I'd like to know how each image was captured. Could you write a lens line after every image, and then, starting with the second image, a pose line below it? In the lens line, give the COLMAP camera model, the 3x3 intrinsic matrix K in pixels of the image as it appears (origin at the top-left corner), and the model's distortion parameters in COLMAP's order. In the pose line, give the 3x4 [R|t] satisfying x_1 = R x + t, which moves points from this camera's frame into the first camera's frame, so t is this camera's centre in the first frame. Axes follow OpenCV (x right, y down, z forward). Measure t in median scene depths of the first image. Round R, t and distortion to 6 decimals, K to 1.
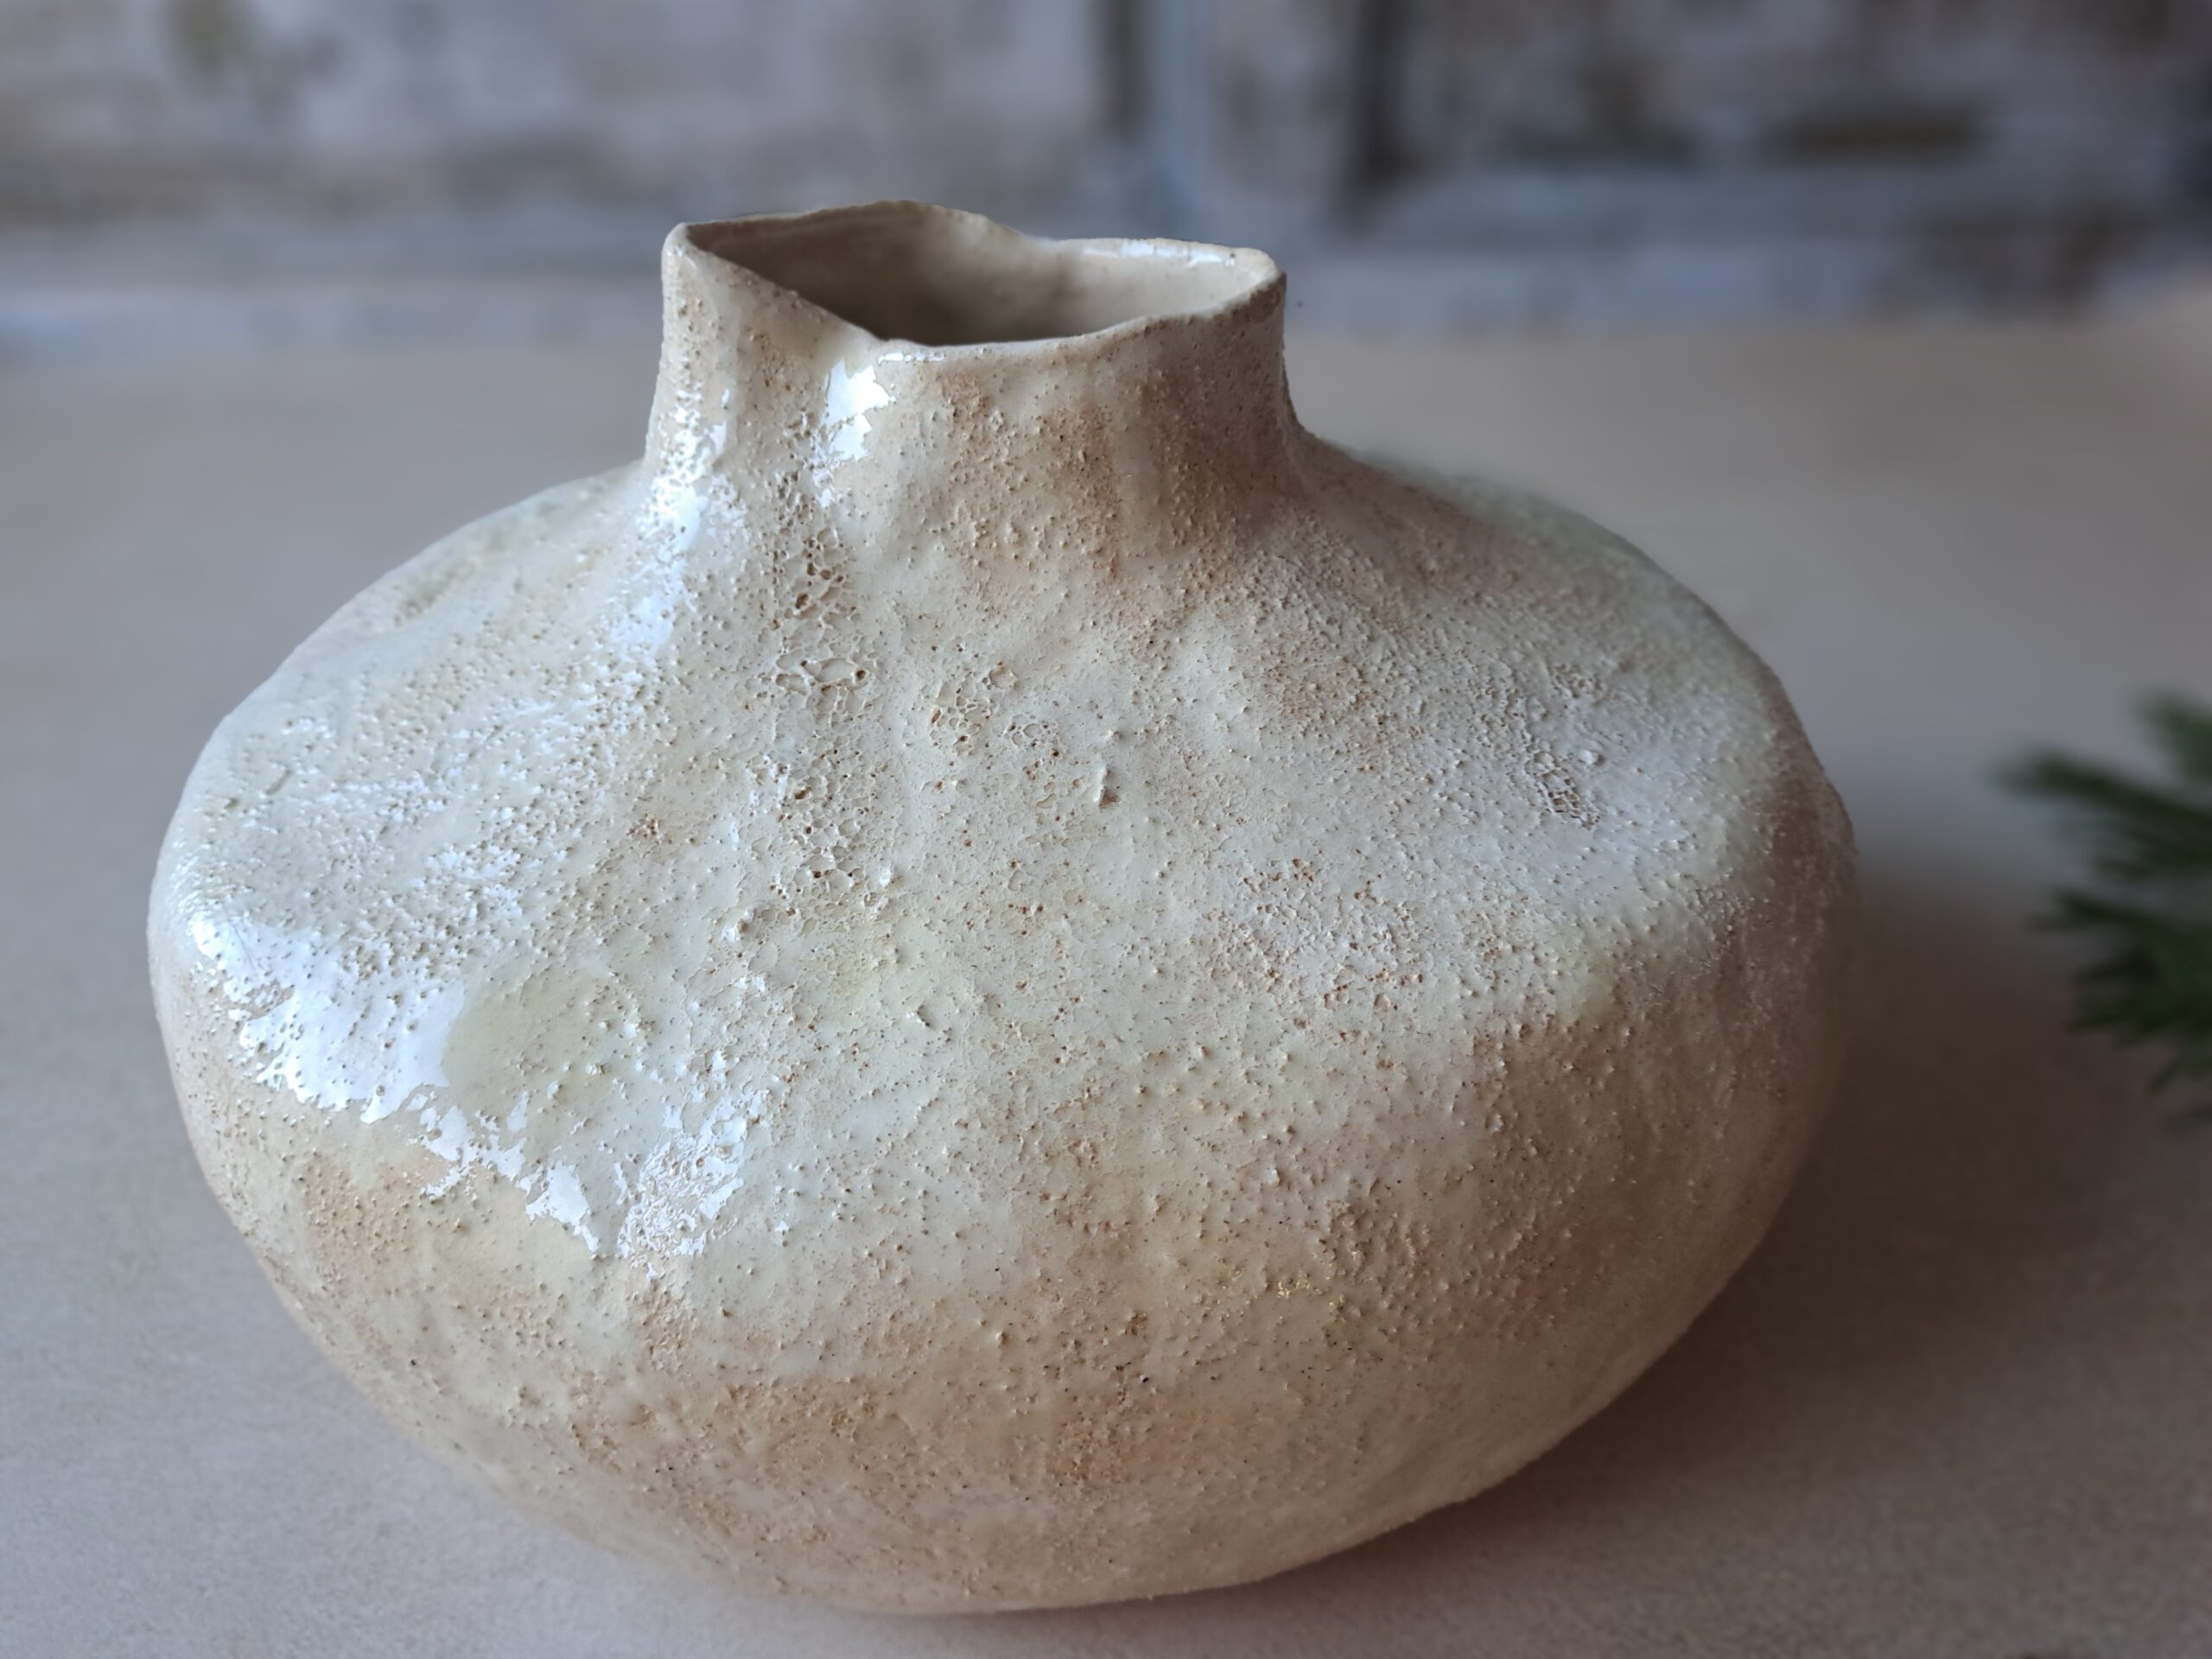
lens RADIAL K [[1691.6, 0, 1094.5], [0, 1691.6, 830.0], [0, 0, 1]] dist [0.006068, -0.009760]
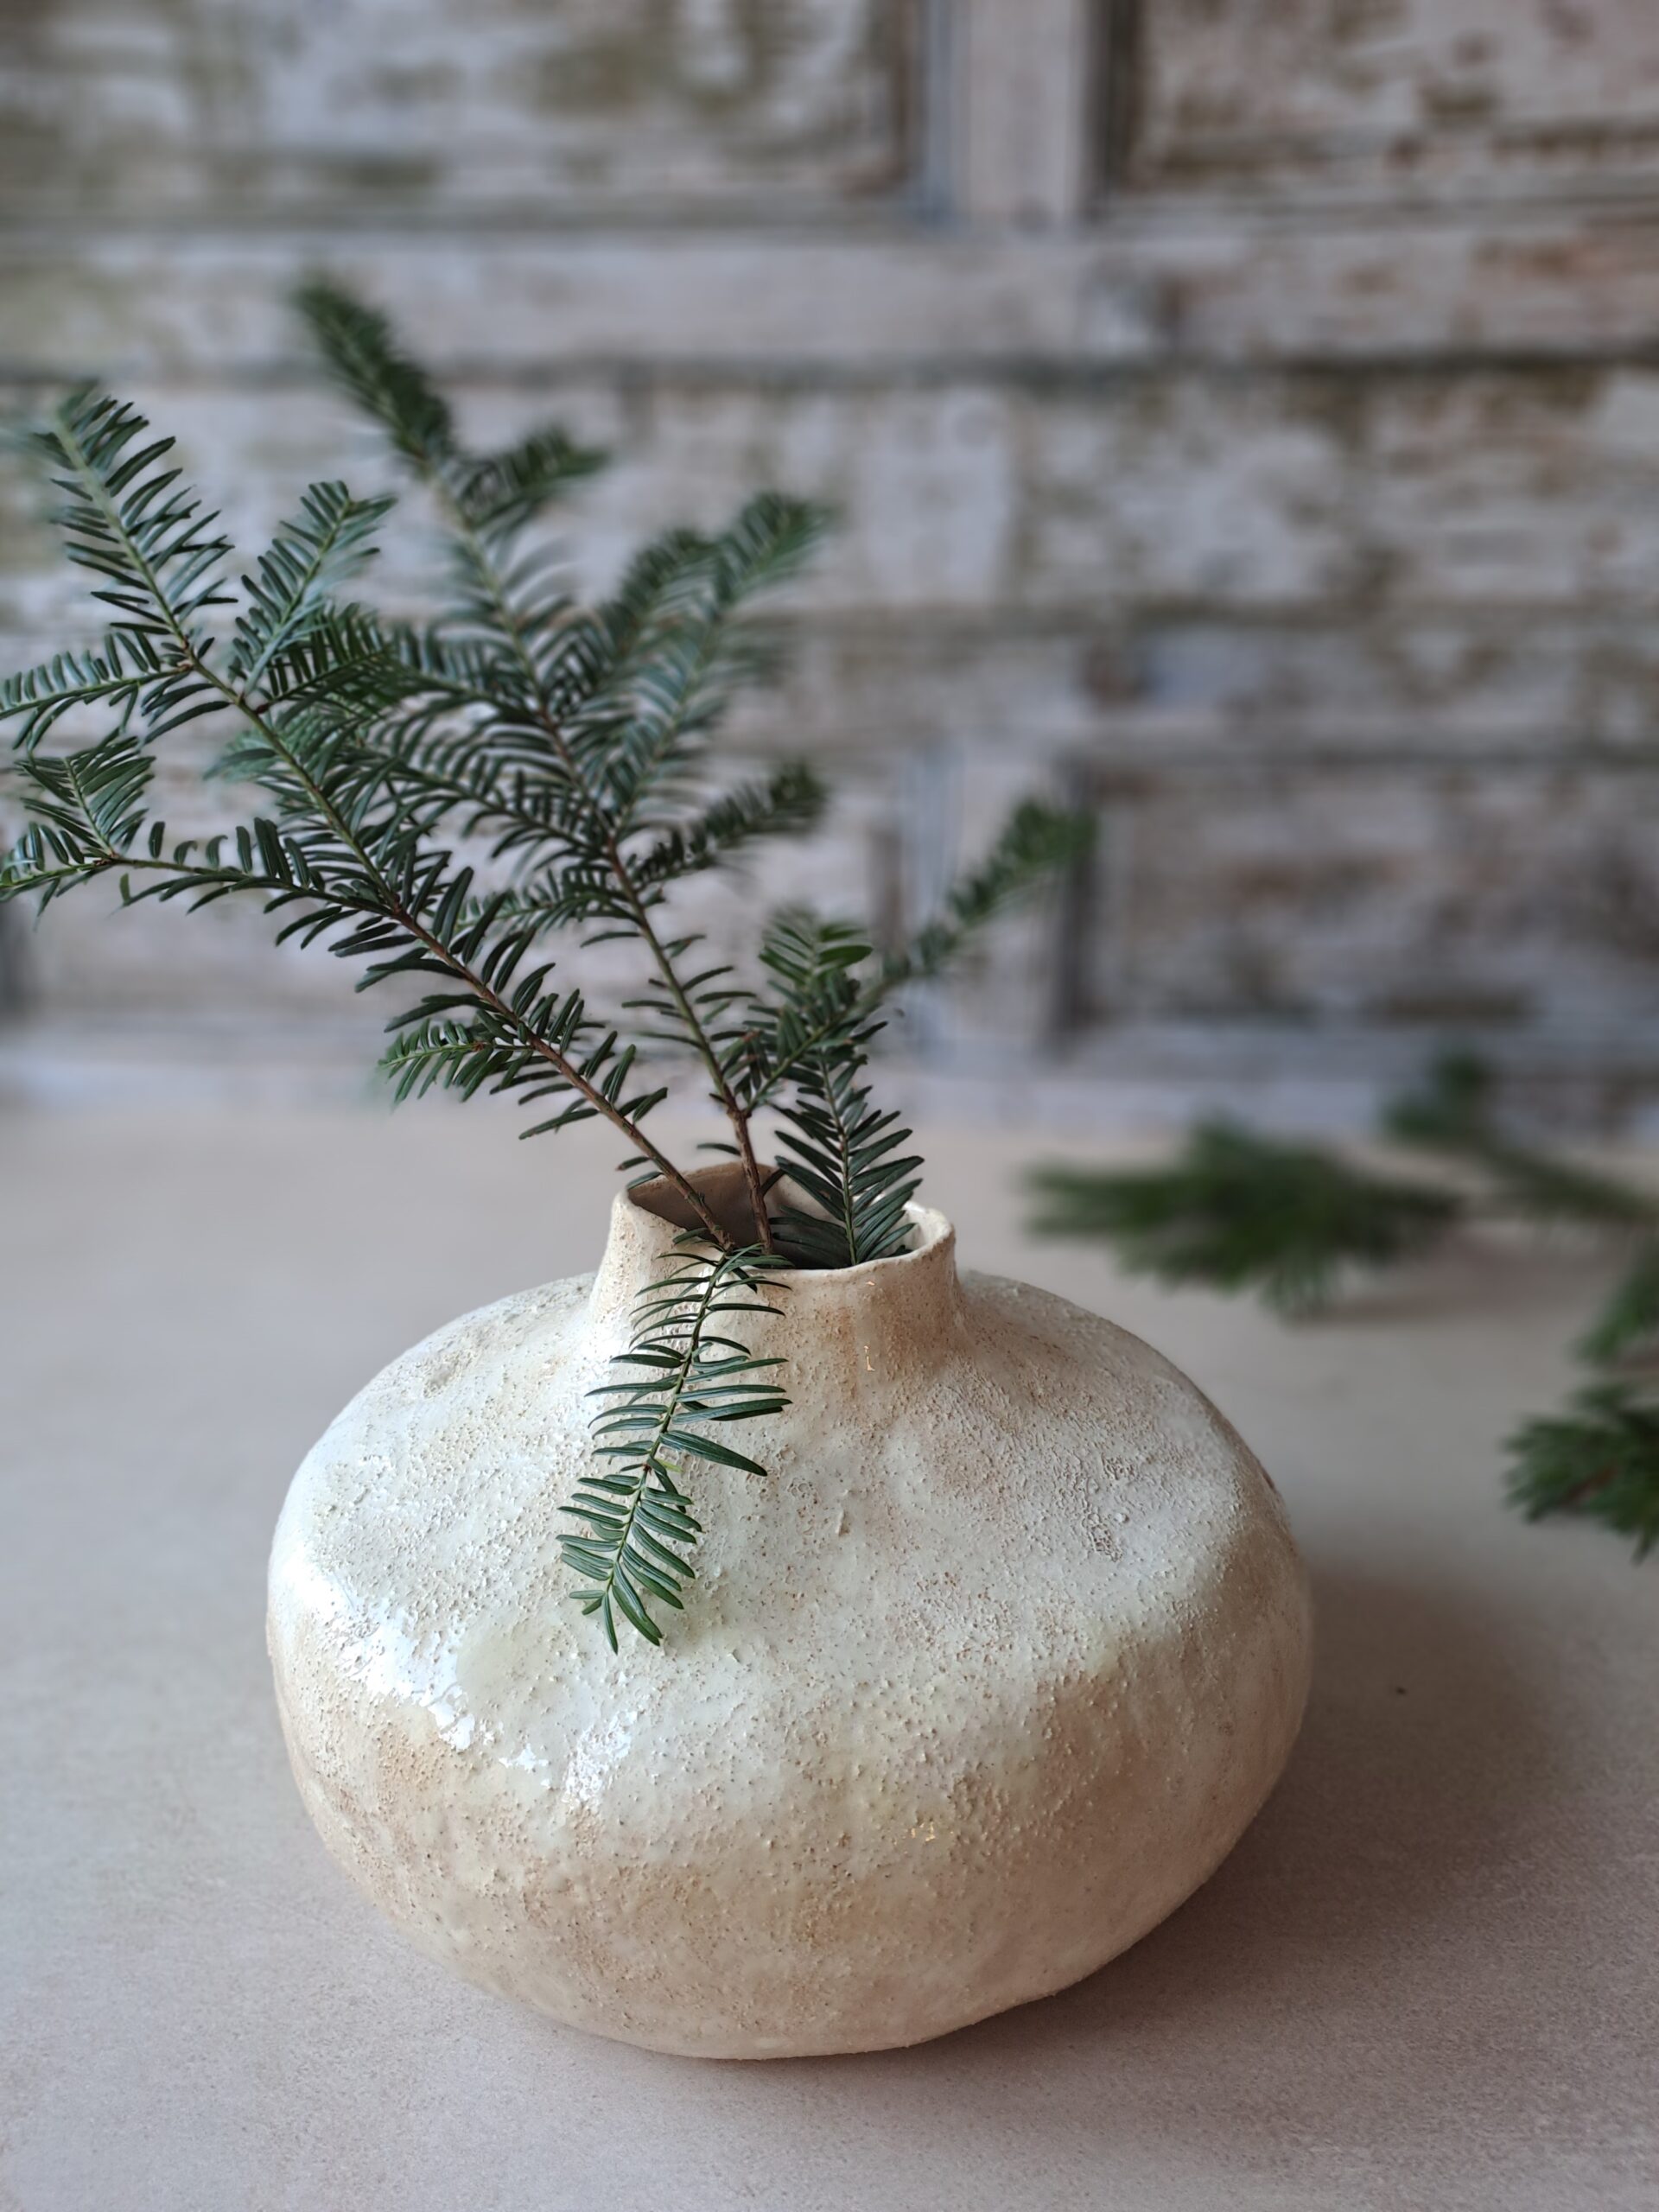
lens RADIAL K [[1623.1, 0, 832.6], [0, 1623.1, 1082.1], [0, 0, 1]] dist [0.048662, -0.040392]
pose [[0.999011, 0.036789, -0.024958, 0.020661], [-0.041686, 0.970269, -0.238411, -0.063977], [0.015445, 0.239216, 0.970844, -0.732055]]
